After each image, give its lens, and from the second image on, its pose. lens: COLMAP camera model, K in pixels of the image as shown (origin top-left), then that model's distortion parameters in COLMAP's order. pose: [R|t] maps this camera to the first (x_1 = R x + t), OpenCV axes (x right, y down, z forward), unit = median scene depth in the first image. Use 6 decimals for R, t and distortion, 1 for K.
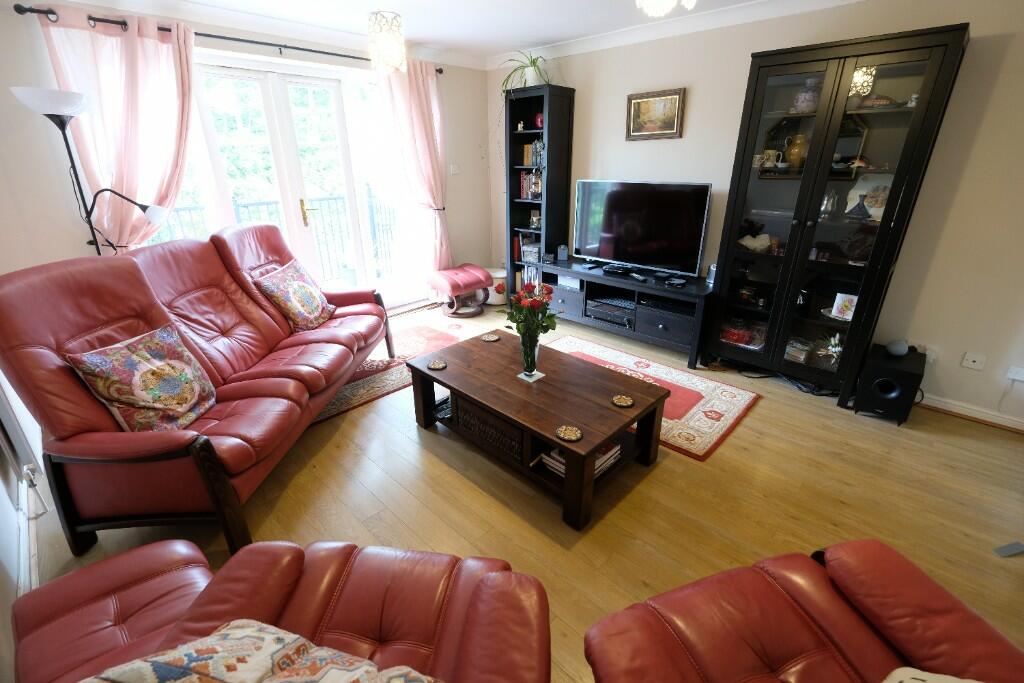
lens RADIAL K [[446.5, 0, 512.7], [0, 446.5, 337.9], [0, 0, 1]] dist [-0.004813, -0.000205]
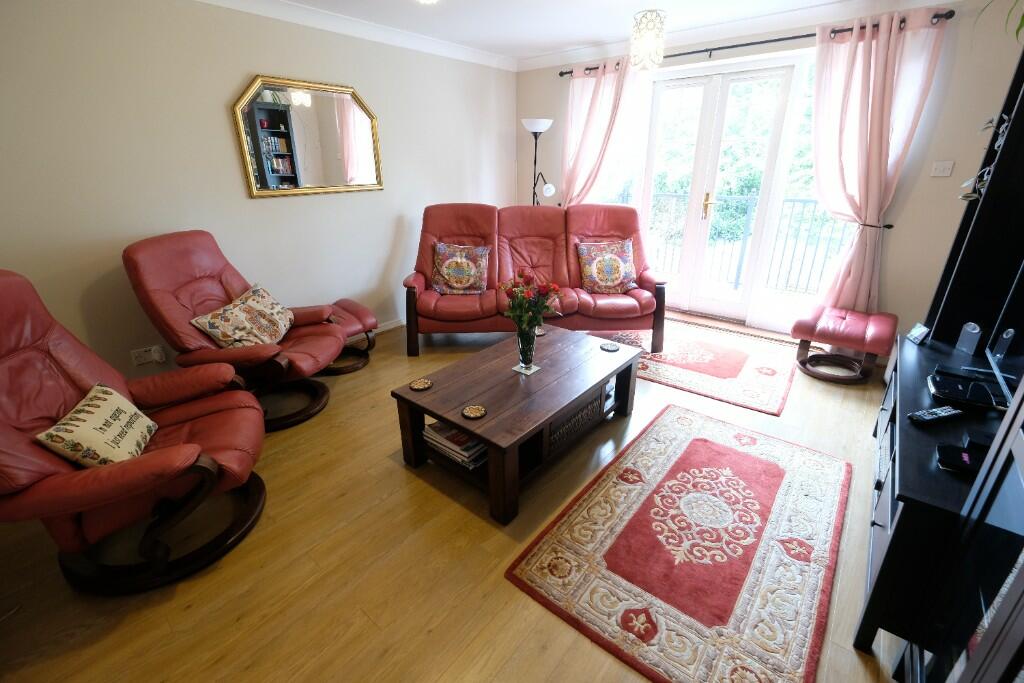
lens RADIAL K [[446.5, 0, 512.7], [0, 446.5, 337.9], [0, 0, 1]] dist [-0.004813, -0.000205]
pose [[0.073142, 0.369052, -0.926526, 0.730972], [-0.366048, 0.874111, 0.319277, -0.220488], [0.927717, 0.315801, 0.199025, 0.579067]]
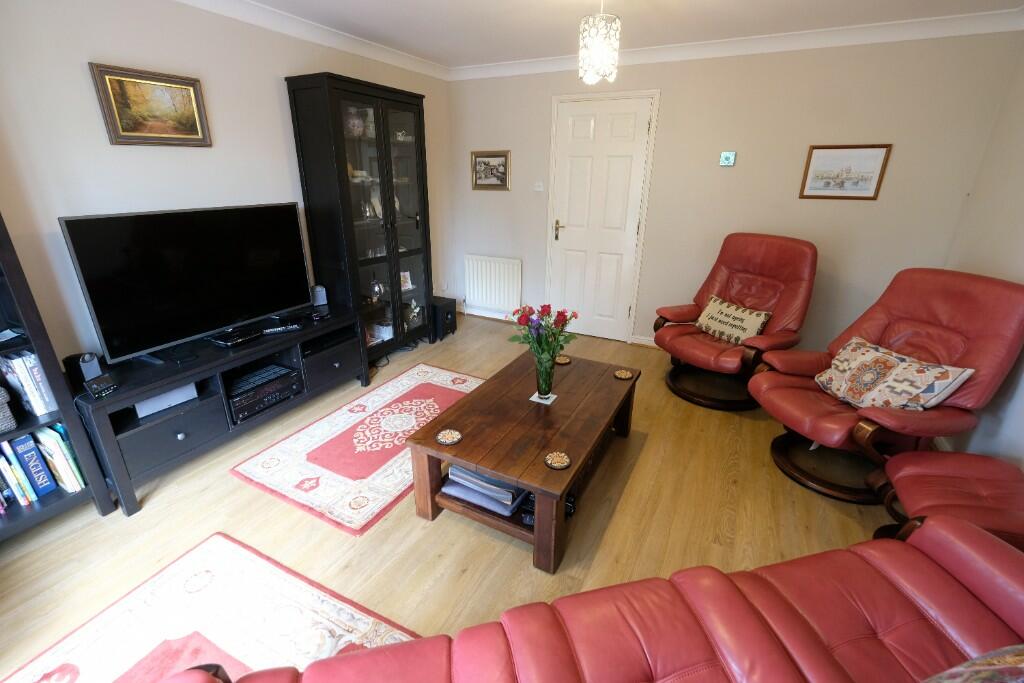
lens RADIAL K [[441.4, 0, 512.5], [0, 441.4, 337.6], [0, 0, 1]] dist [0.000632, 0.000077]
pose [[-0.275107, -0.337370, 0.900276, -0.589406], [0.352603, 0.835752, 0.420939, -0.352009], [-0.894420, 0.433243, -0.110964, 0.857256]]
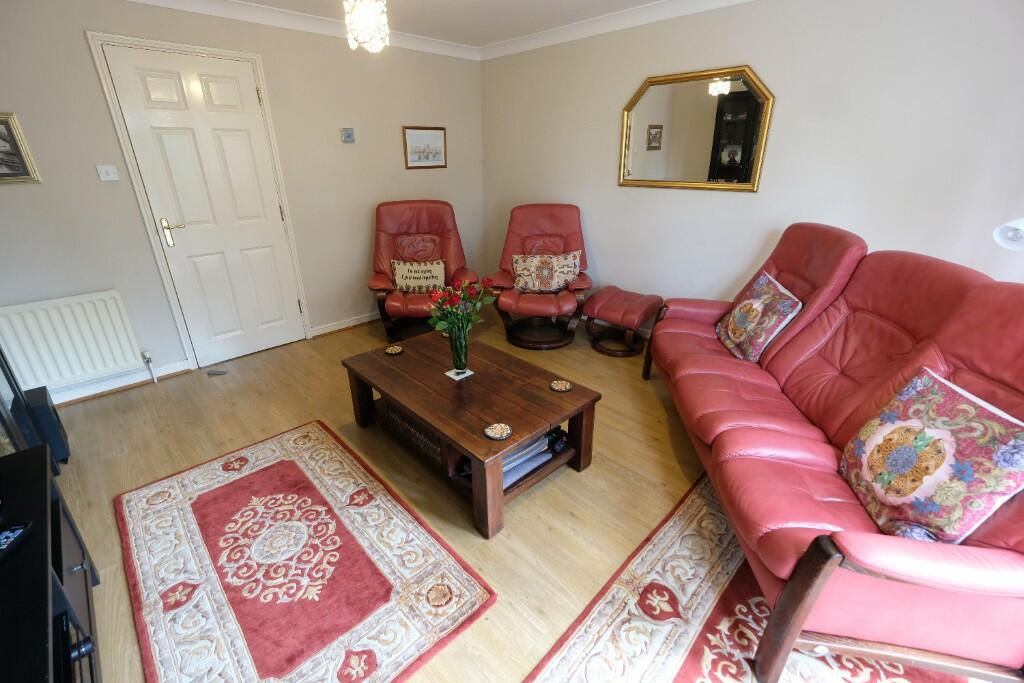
lens RADIAL K [[444.2, 0, 508.0], [0, 444.2, 340.0], [0, 0, 1]] dist [-0.003729, -0.000286]
pose [[-0.998659, -0.009937, 0.050806, -0.087709], [0.028654, 0.711260, 0.702345, -0.502398], [-0.043116, 0.702859, -0.710021, 1.264963]]
